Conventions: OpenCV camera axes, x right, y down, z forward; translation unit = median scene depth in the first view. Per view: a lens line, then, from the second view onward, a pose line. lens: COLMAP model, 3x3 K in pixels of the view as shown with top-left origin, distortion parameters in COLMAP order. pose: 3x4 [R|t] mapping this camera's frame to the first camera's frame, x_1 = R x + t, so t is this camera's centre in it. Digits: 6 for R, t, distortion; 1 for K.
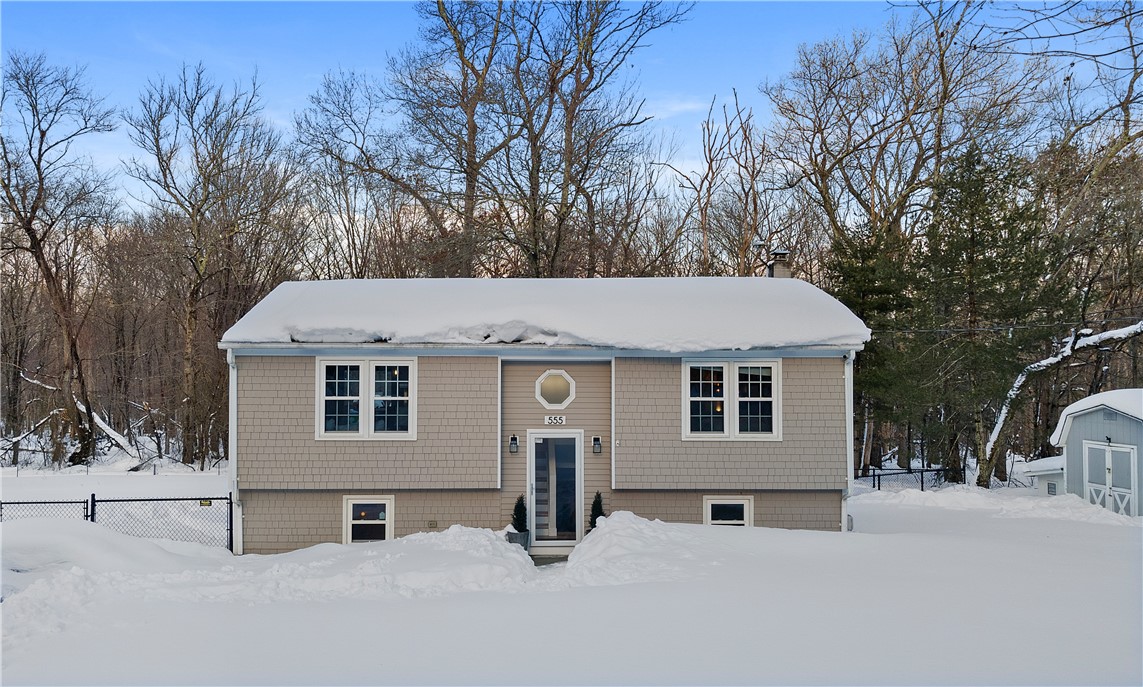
lens RADIAL K [[892.8, 0, 529.5], [0, 892.8, 342.0], [0, 0, 1]] dist [0.034296, 0.003241]
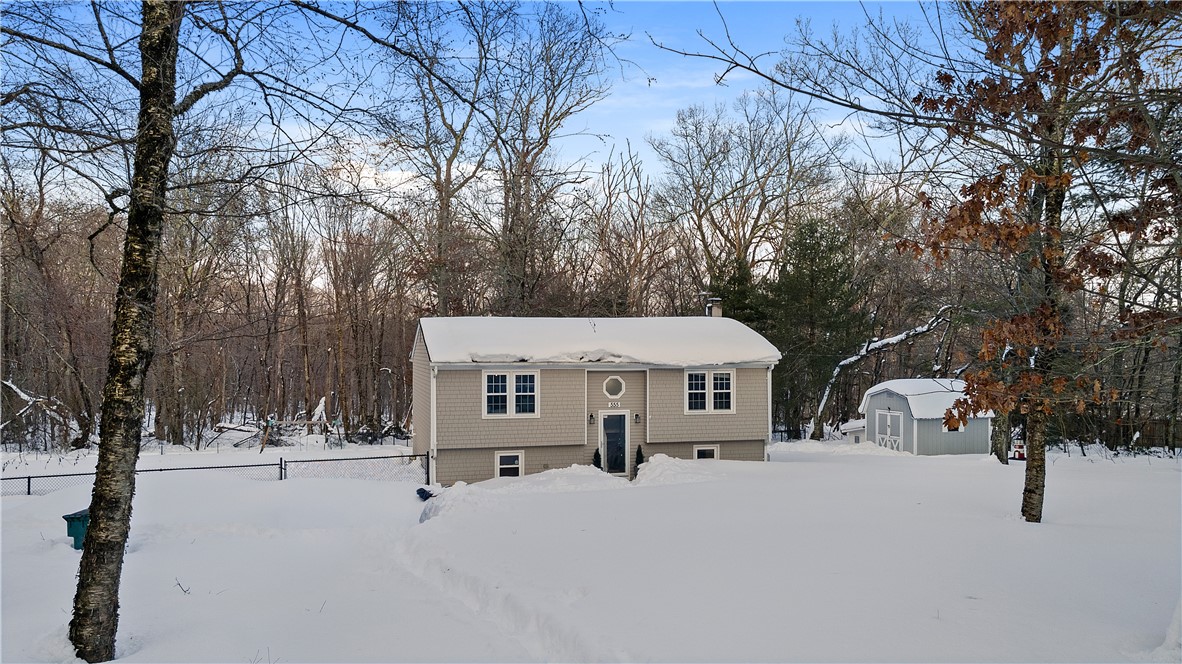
lens RADIAL K [[863.8, 0, 586.3], [0, 863.8, 337.4], [0, 0, 1]] dist [0.024738, 0.003268]
pose [[0.970420, 0.000339, 0.241422, -0.439233], [-0.004479, 0.999852, 0.016600, -0.073168], [-0.241380, -0.017190, 0.970278, -0.635182]]
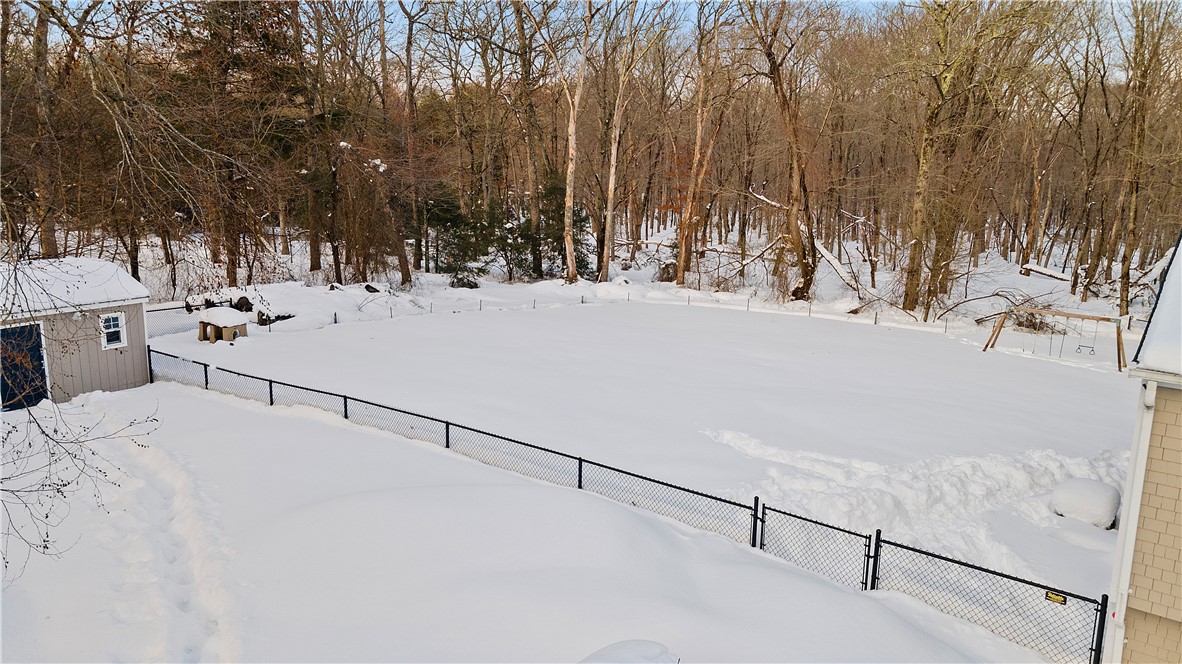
lens RADIAL K [[863.8, 0, 586.3], [0, 863.8, 337.4], [0, 0, 1]] dist [0.024738, 0.003268]
pose [[0.774023, 0.147210, -0.615806, -0.269661], [0.000971, 0.972319, 0.233656, -0.136288], [0.633156, -0.181453, 0.752454, 0.379197]]
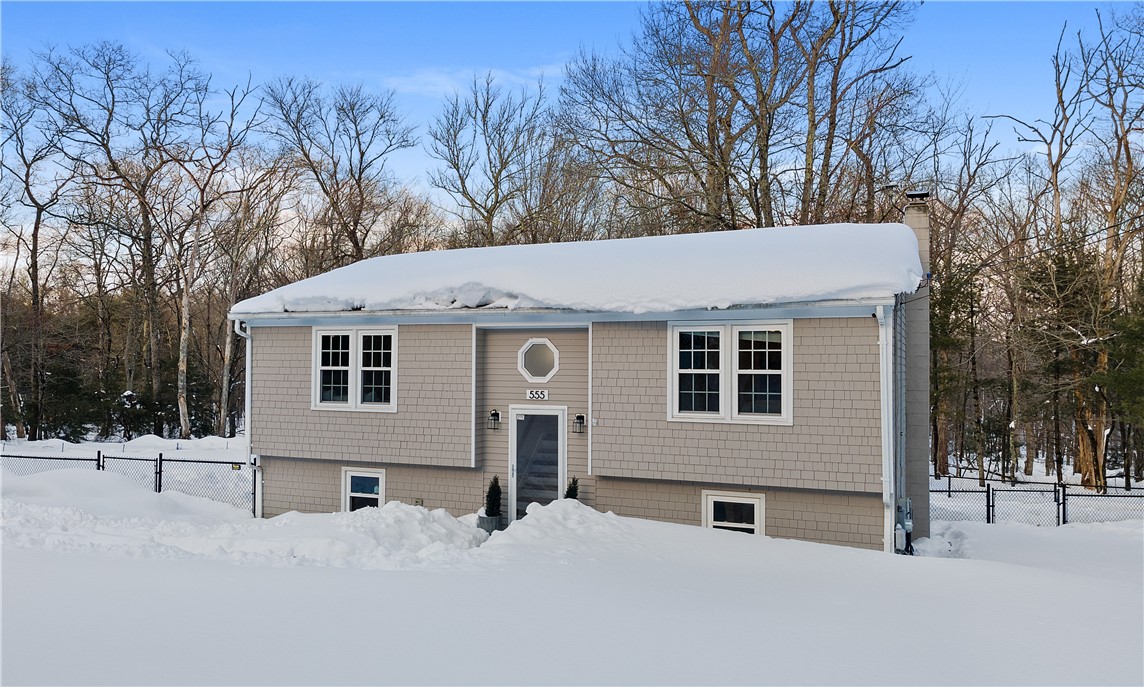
lens RADIAL K [[893.6, 0, 529.9], [0, 893.6, 342.0], [0, 0, 1]] dist [0.034296, 0.003241]
pose [[0.901630, -0.008737, -0.432421, 0.413466], [0.007488, 0.999961, -0.004592, 0.039616], [0.432444, 0.000902, 0.901660, 0.196694]]
